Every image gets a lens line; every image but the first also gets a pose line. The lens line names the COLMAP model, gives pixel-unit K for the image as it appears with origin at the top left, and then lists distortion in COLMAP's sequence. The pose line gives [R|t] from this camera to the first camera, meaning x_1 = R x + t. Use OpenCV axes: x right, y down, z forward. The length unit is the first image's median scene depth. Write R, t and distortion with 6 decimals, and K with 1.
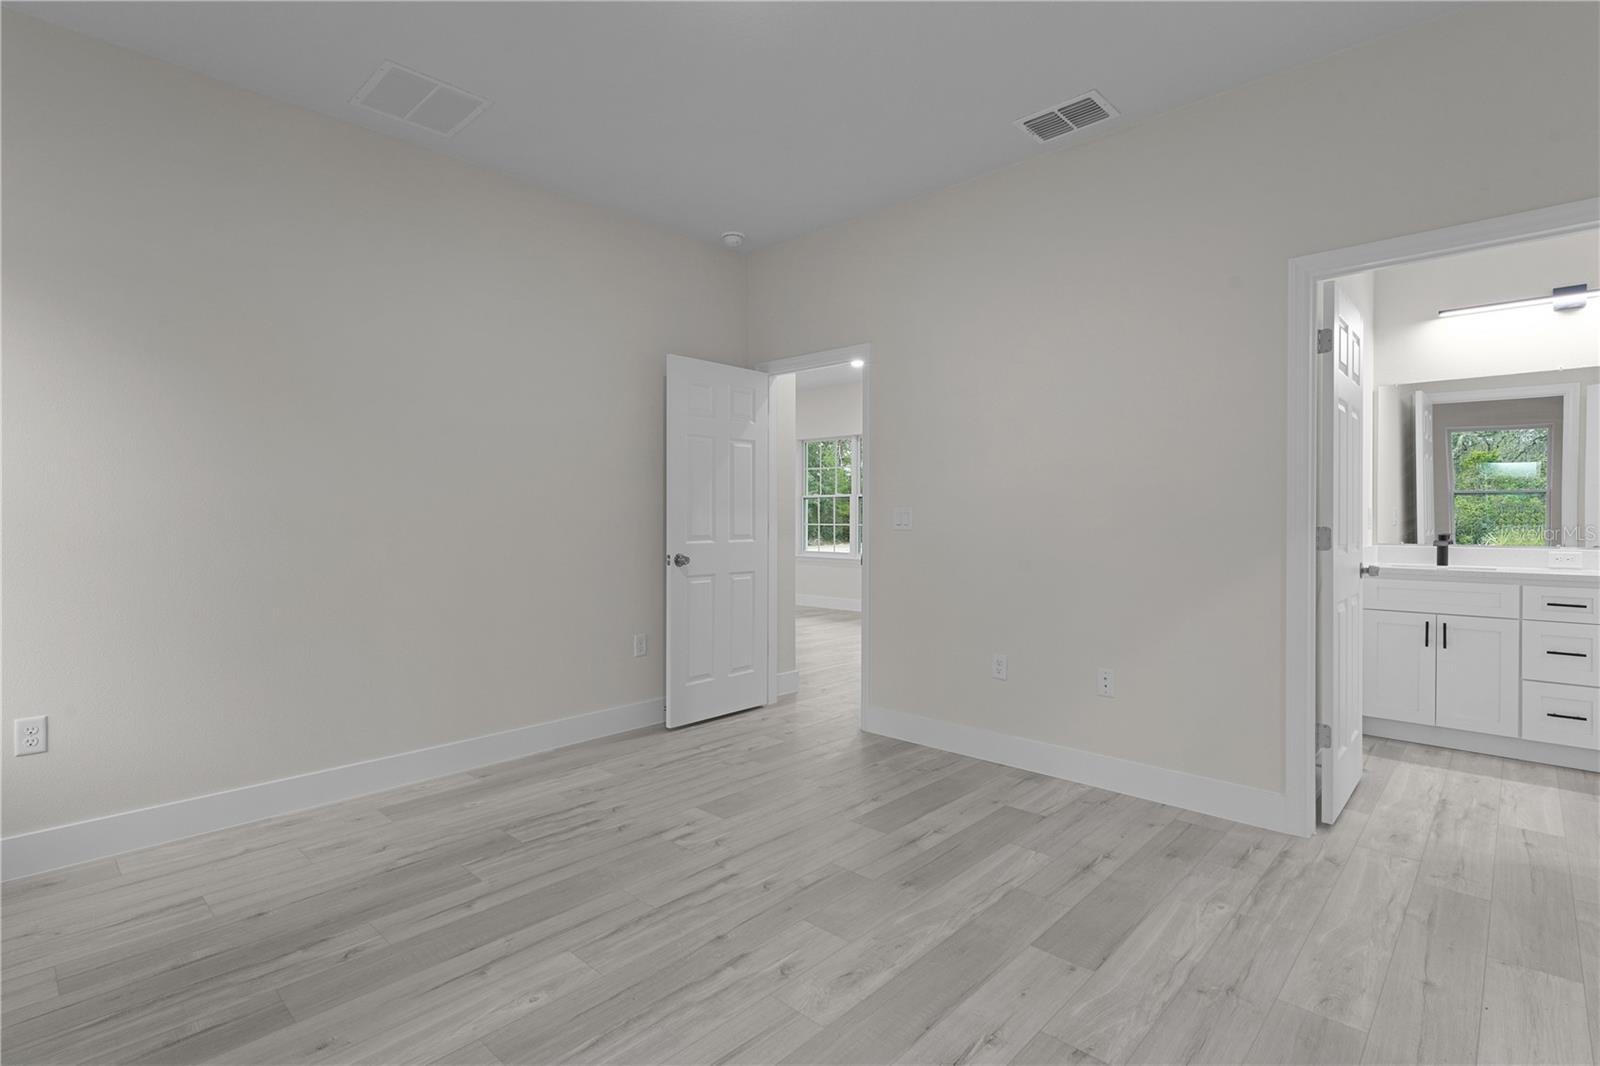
lens RADIAL K [[771.6, 0, 801.7], [0, 771.6, 523.7], [0, 0, 1]] dist [0.002715, 0.000105]
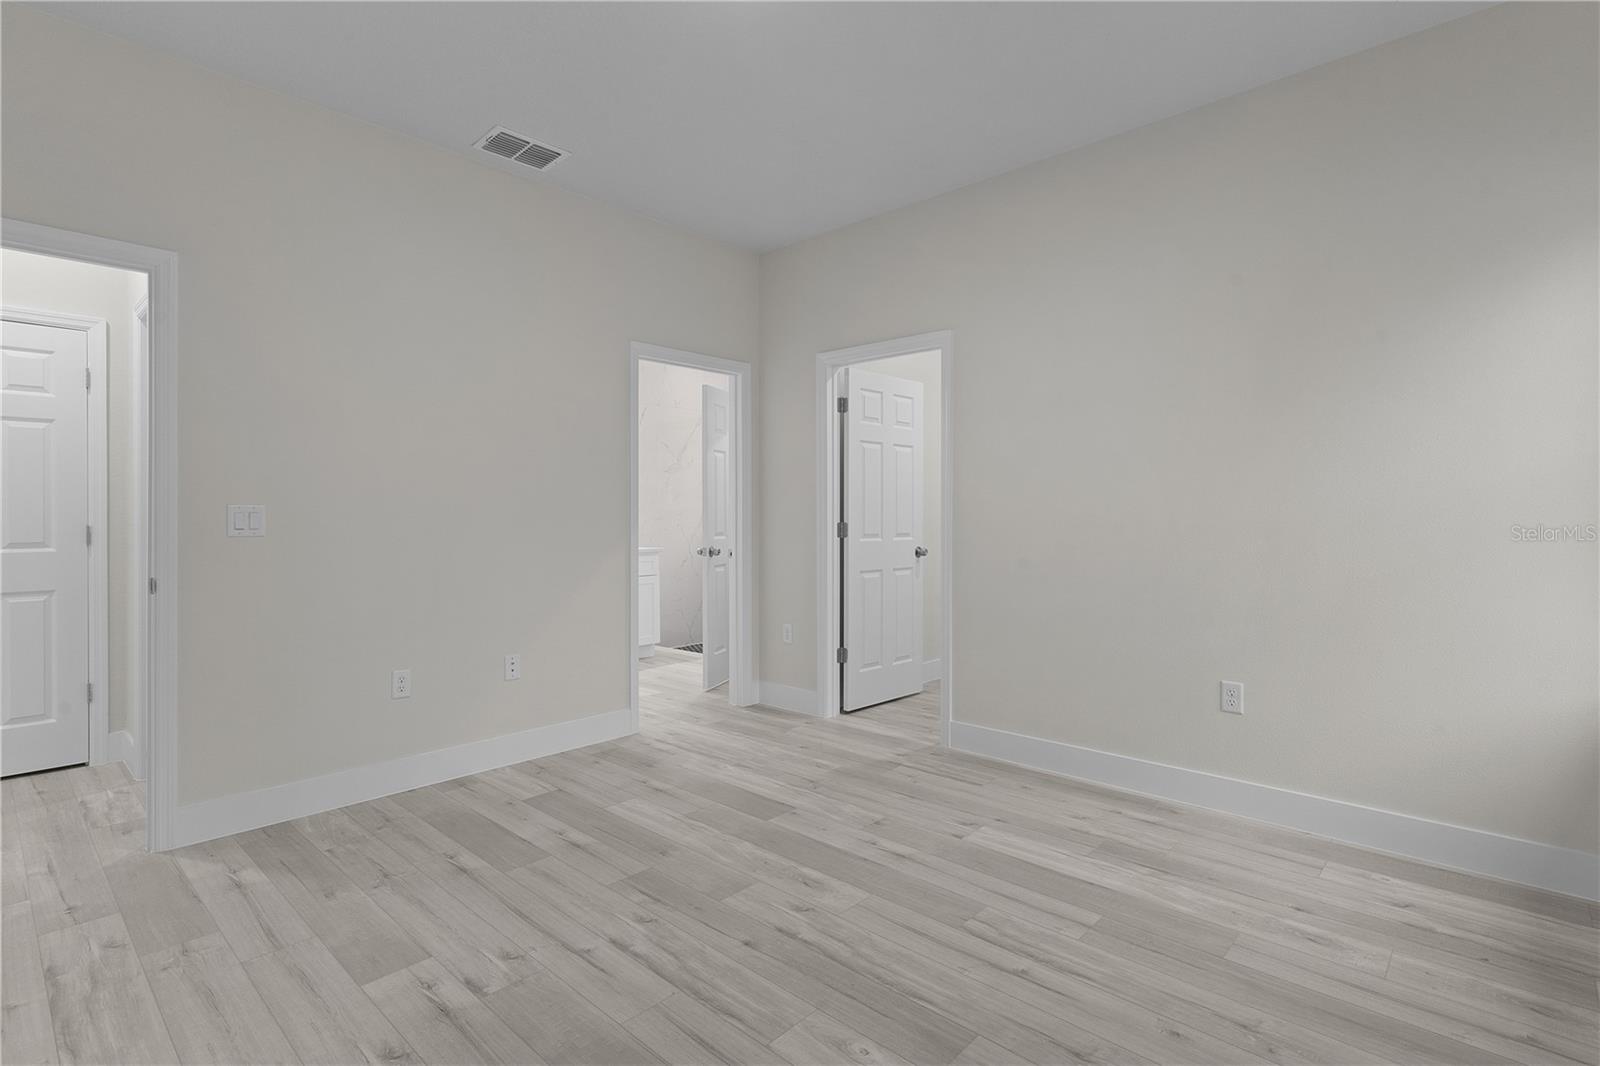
lens RADIAL K [[771.6, 0, 762.2], [0, 771.6, 524.1], [0, 0, 1]] dist [0.002715, 0.000105]
pose [[0.017352, -0.010611, 0.999793, -0.895760], [0.011308, 0.999882, 0.010415, -0.010072], [-0.999785, 0.011125, 0.017470, 0.786861]]
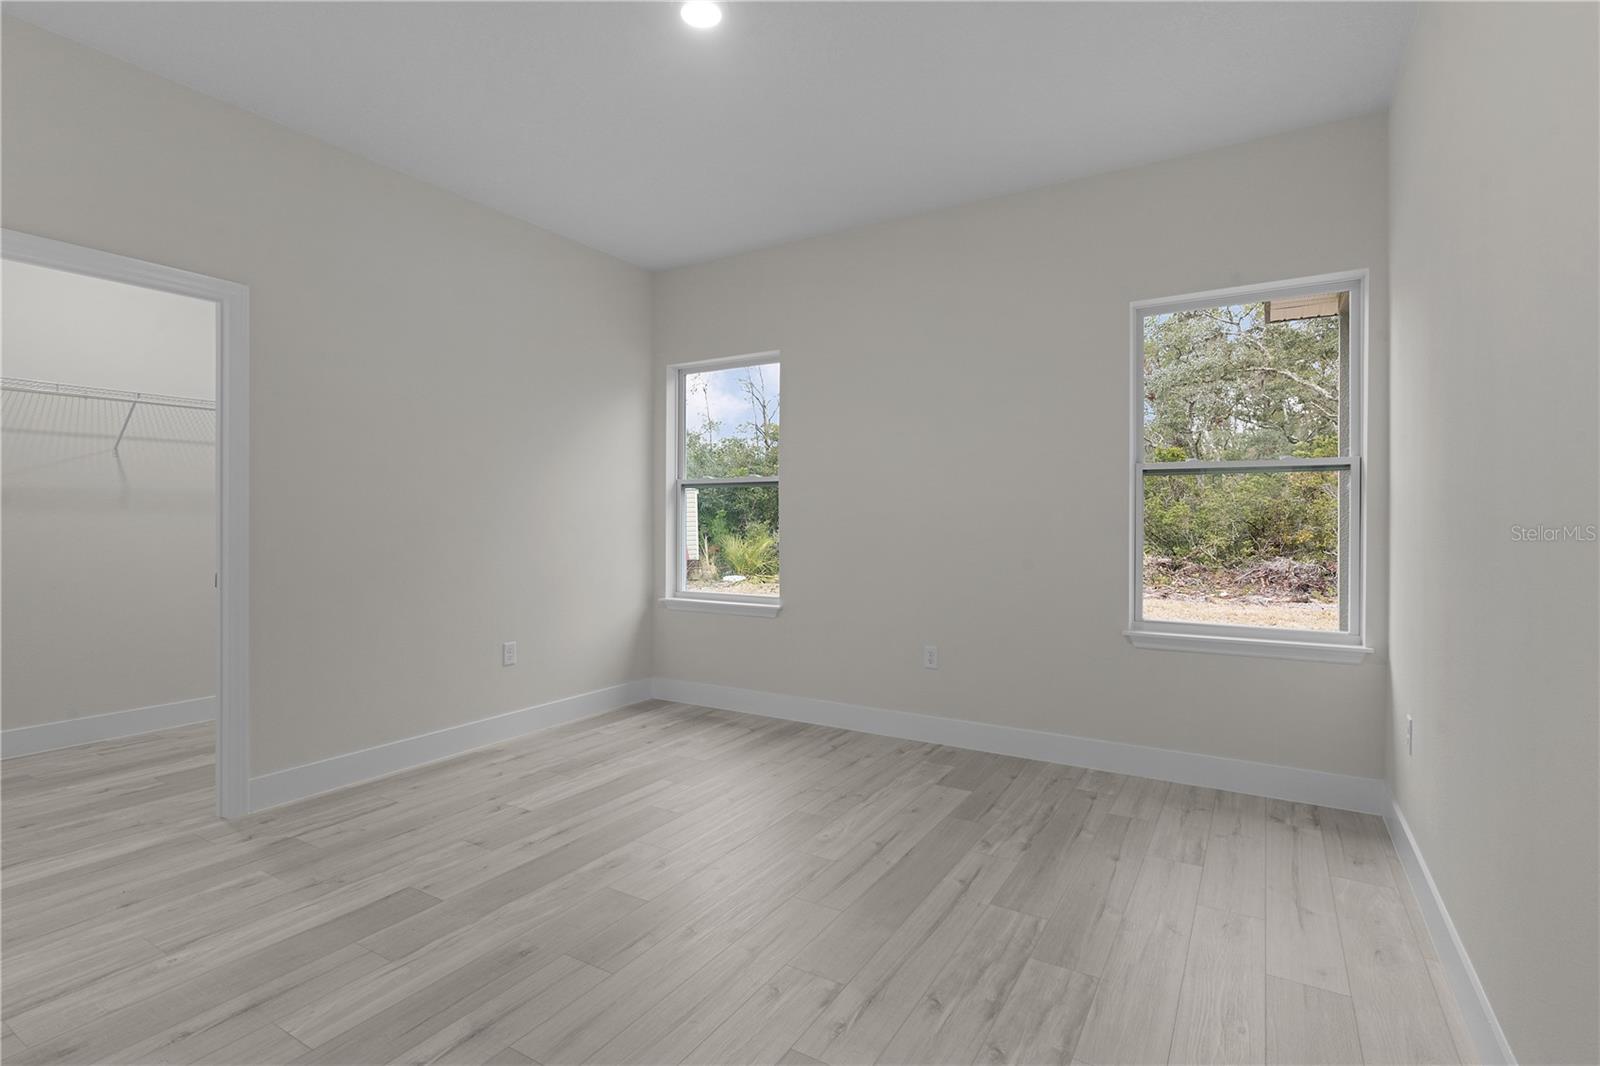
lens RADIAL K [[771.6, 0, 808.0], [0, 771.6, 528.4], [0, 0, 1]] dist [0.002715, 0.000105]
pose [[-0.977174, 0.002060, -0.212432, 0.010163], [-0.002268, 0.999795, 0.020124, -0.021414], [0.212430, 0.020147, -0.976969, 1.783657]]
